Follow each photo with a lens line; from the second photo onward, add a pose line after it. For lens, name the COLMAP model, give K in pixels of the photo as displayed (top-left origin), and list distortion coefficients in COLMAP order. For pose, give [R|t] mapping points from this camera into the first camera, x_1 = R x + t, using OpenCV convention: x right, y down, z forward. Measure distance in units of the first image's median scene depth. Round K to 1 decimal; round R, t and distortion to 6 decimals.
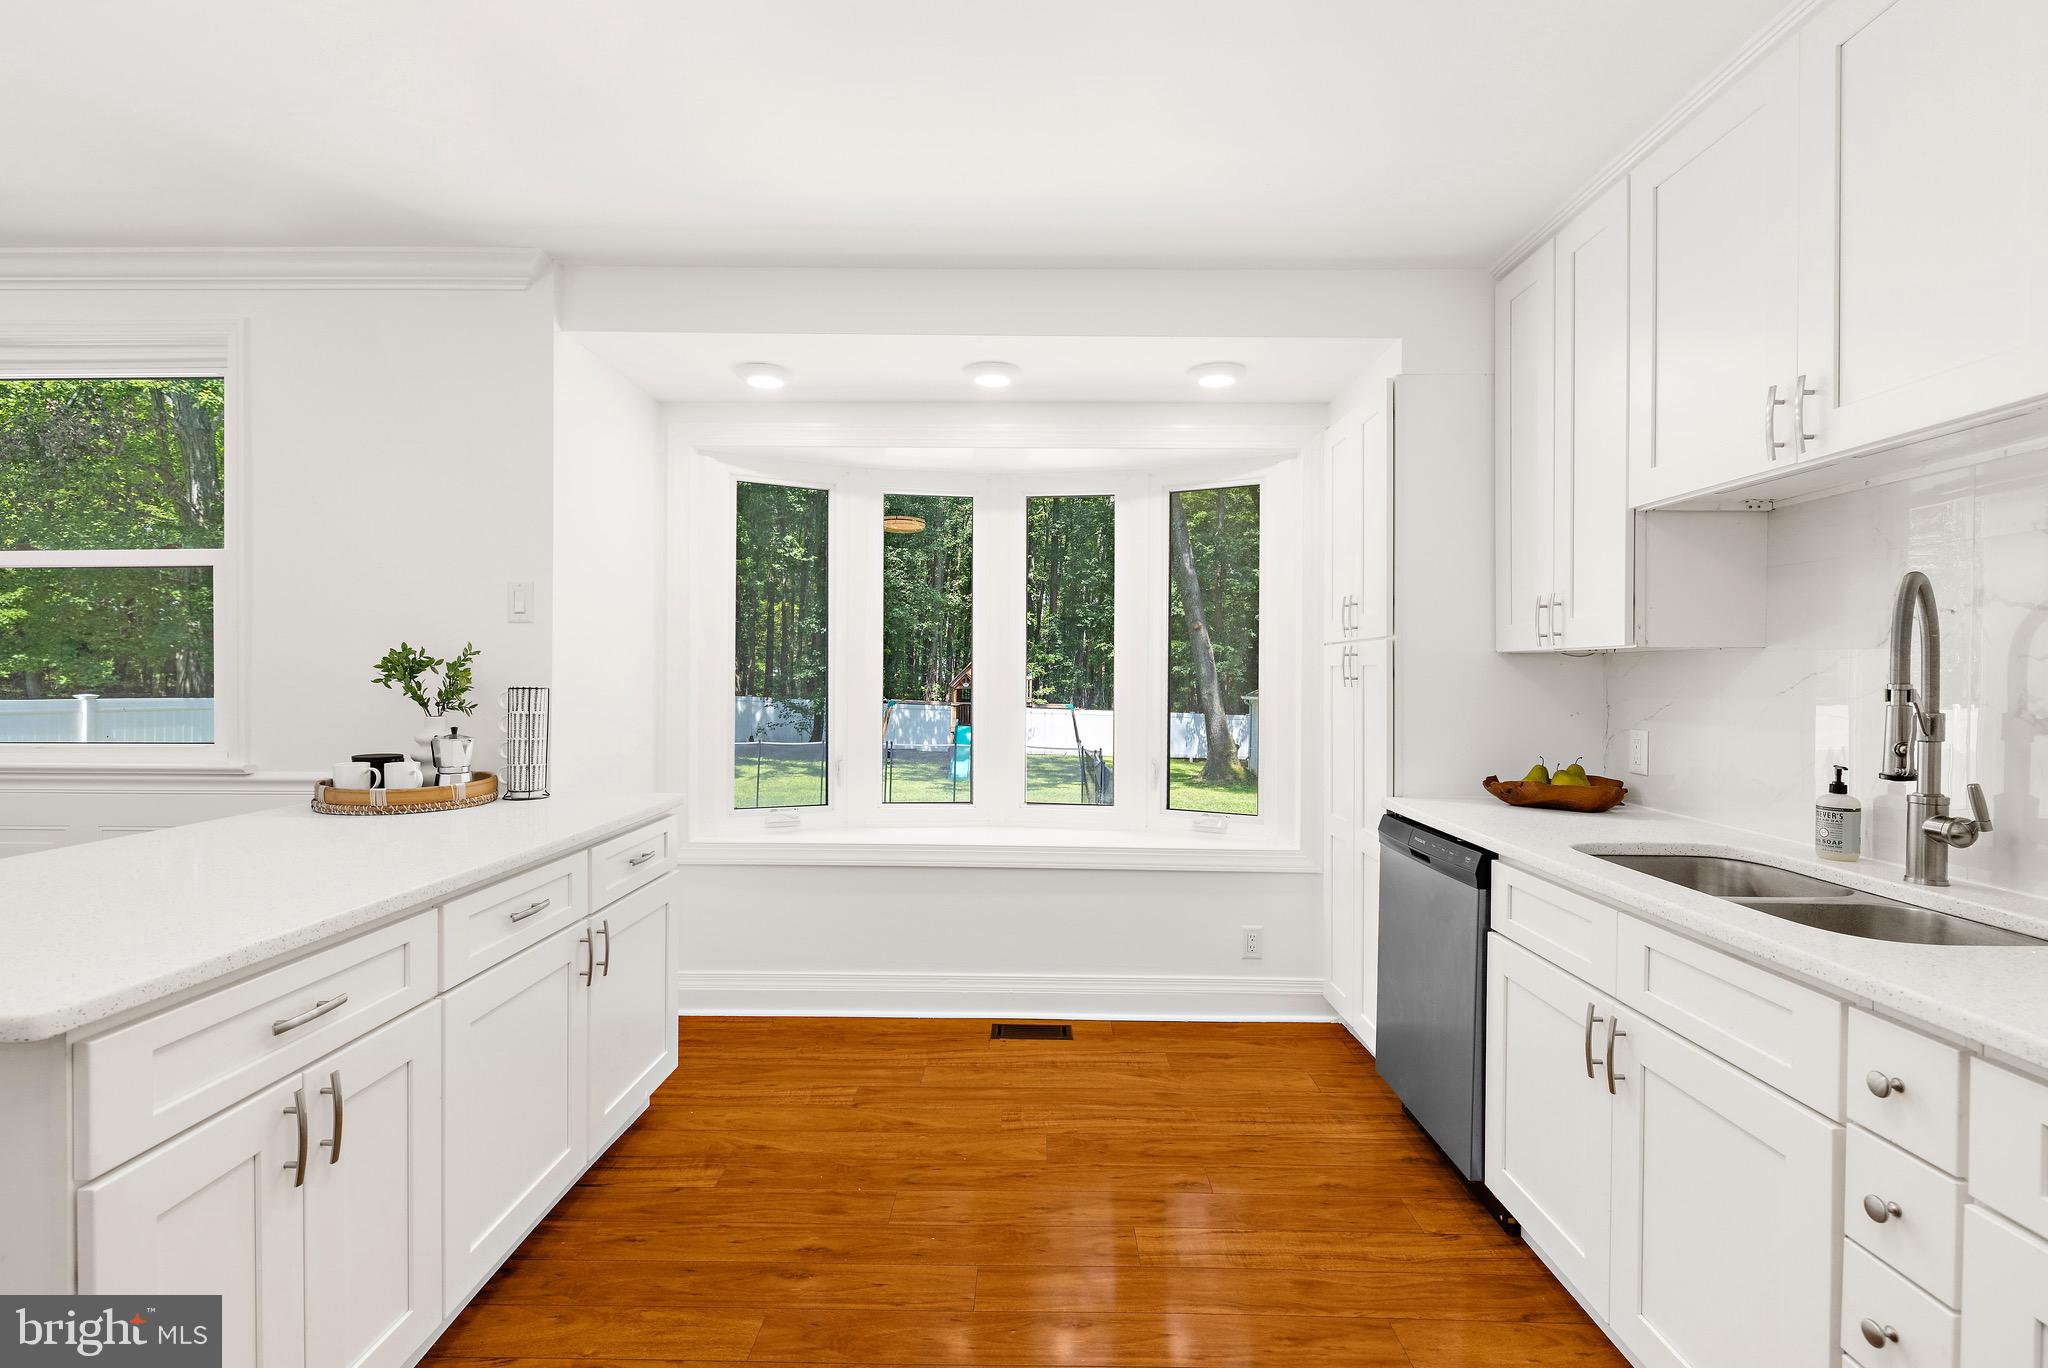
lens RADIAL K [[931.5, 0, 1024.0], [0, 931.5, 684.0], [0, 0, 1]] dist [-0.001721, -0.000137]
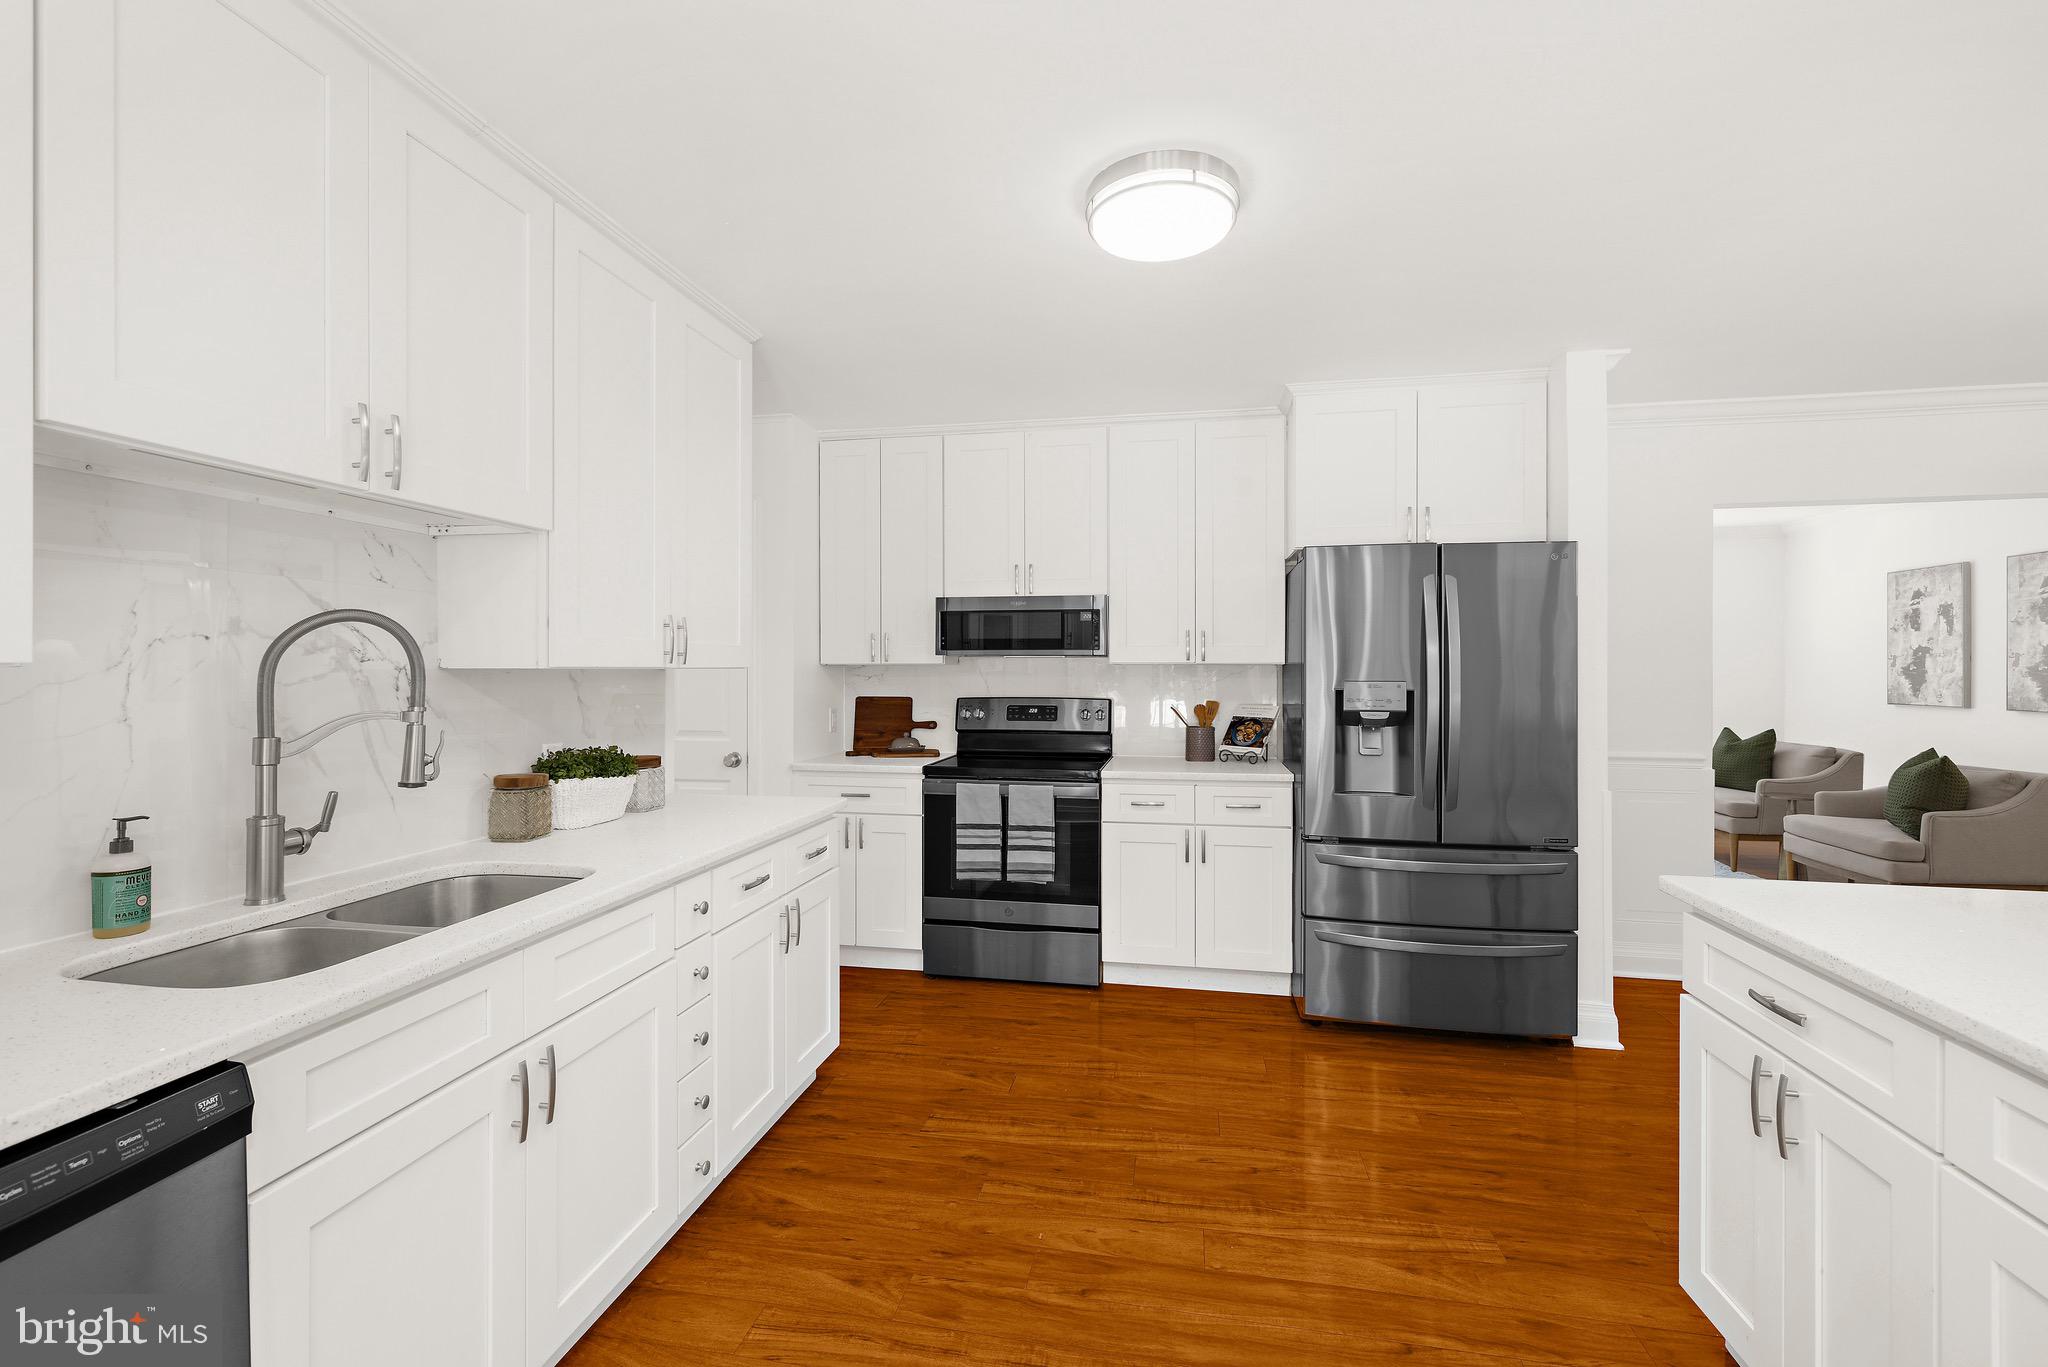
lens RADIAL K [[872.2, 0, 1018.3], [0, 872.2, 681.9], [0, 0, 1]] dist [0.000866, 0.000275]
pose [[-0.984606, -0.010805, 0.174456, -0.012750], [-0.006711, 0.999688, 0.024039, -0.037140], [-0.174662, 0.022498, -0.984371, 1.136521]]
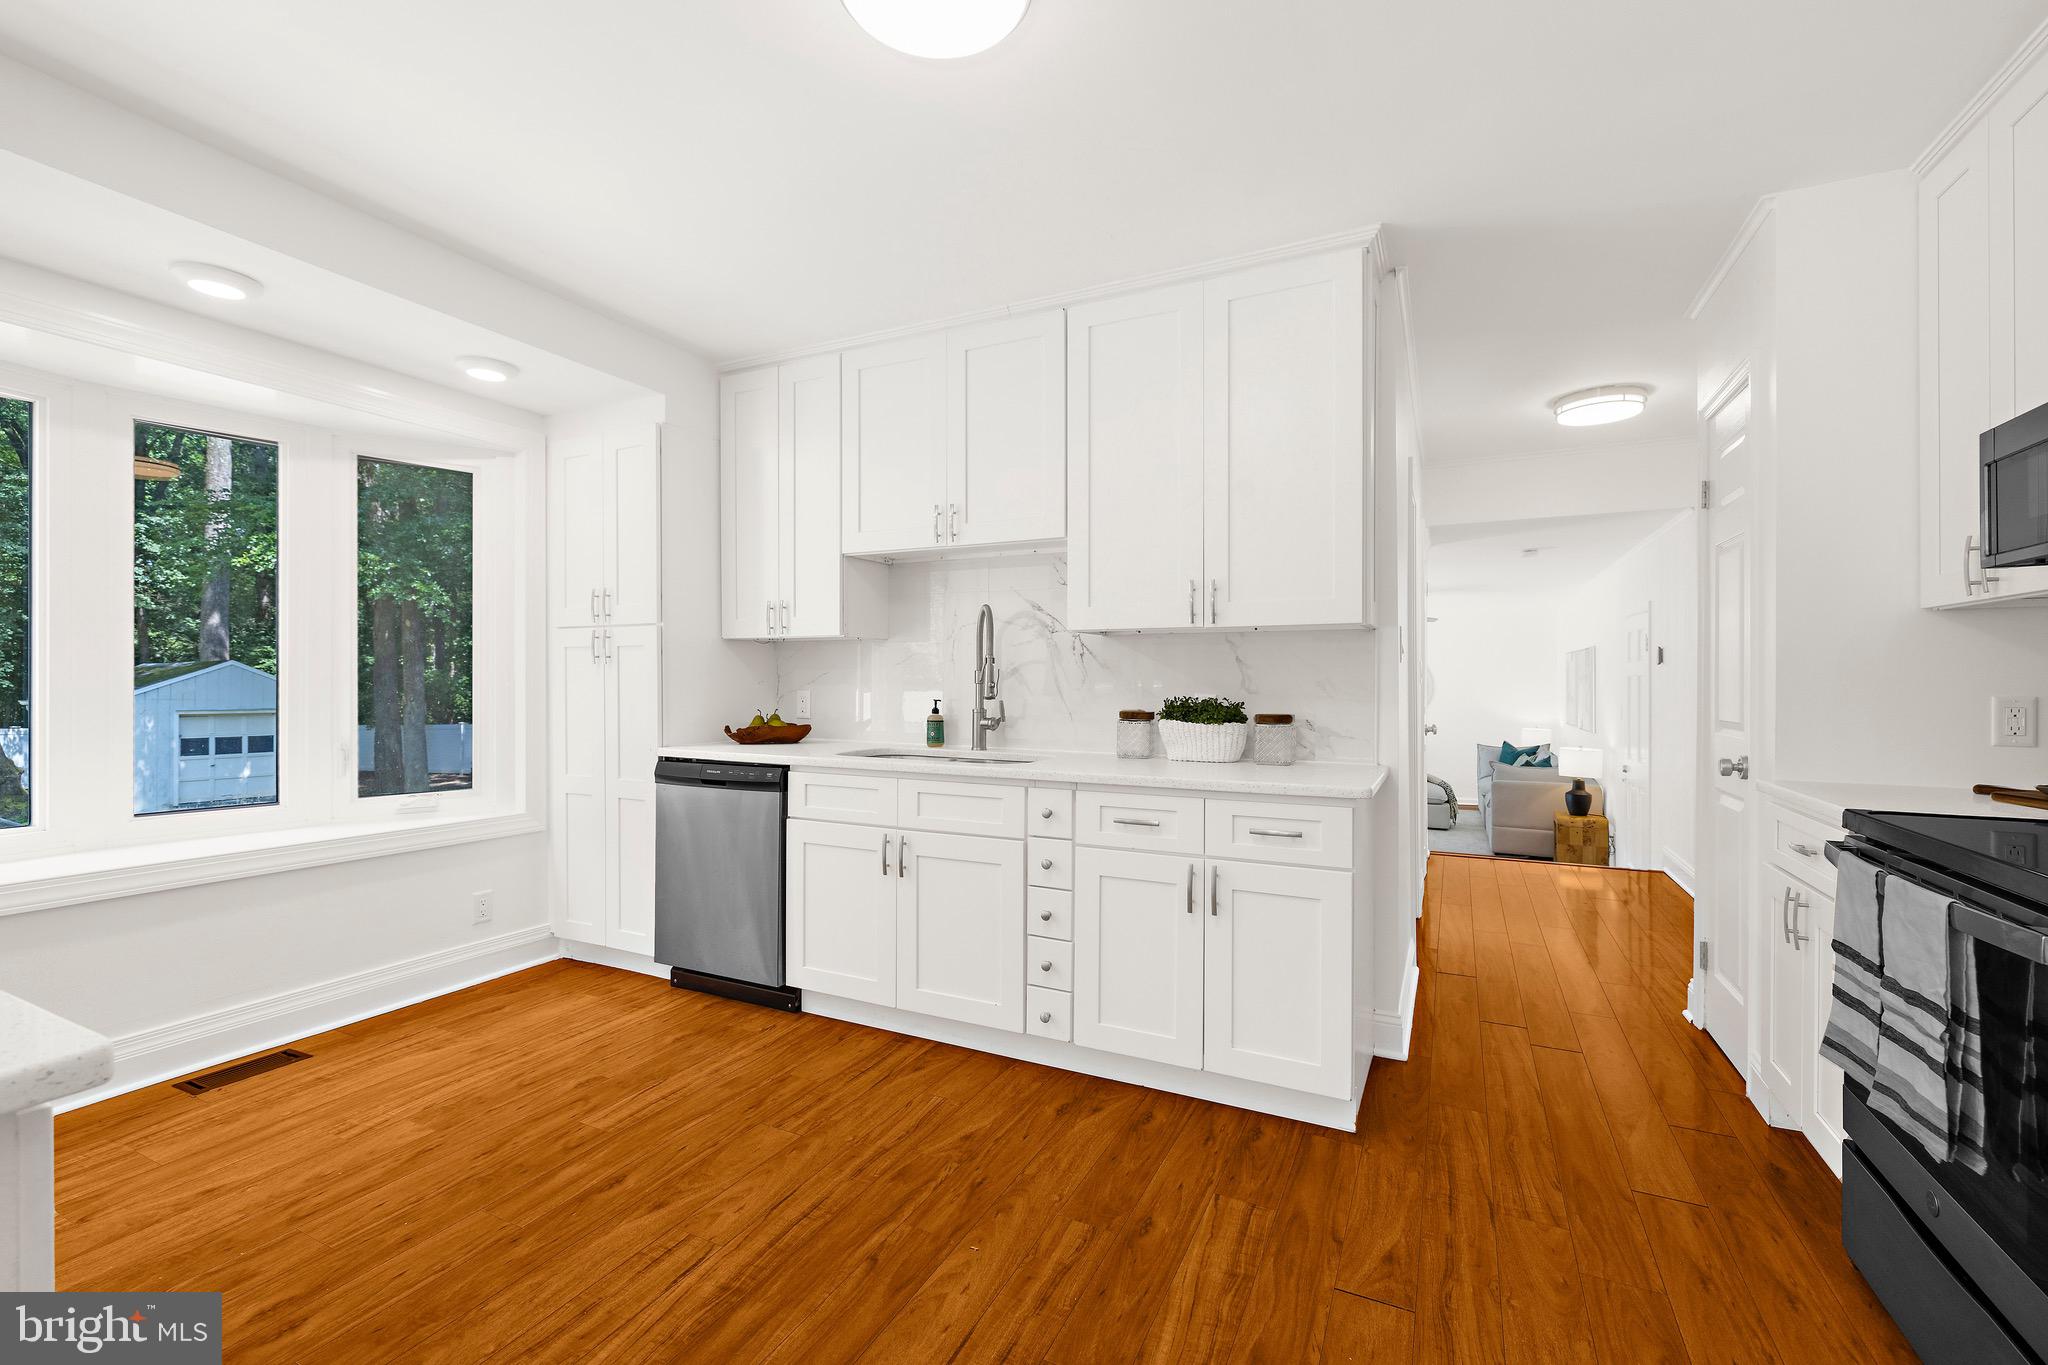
lens RADIAL K [[872.2, 0, 1018.3], [0, 872.2, 680.9], [0, 0, 1]] dist [0.000866, 0.000275]
pose [[0.431787, -0.007204, 0.901947, -0.507895], [0.009698, 0.999947, 0.003344, 0.031195], [-0.901923, 0.007303, 0.431834, 0.030159]]
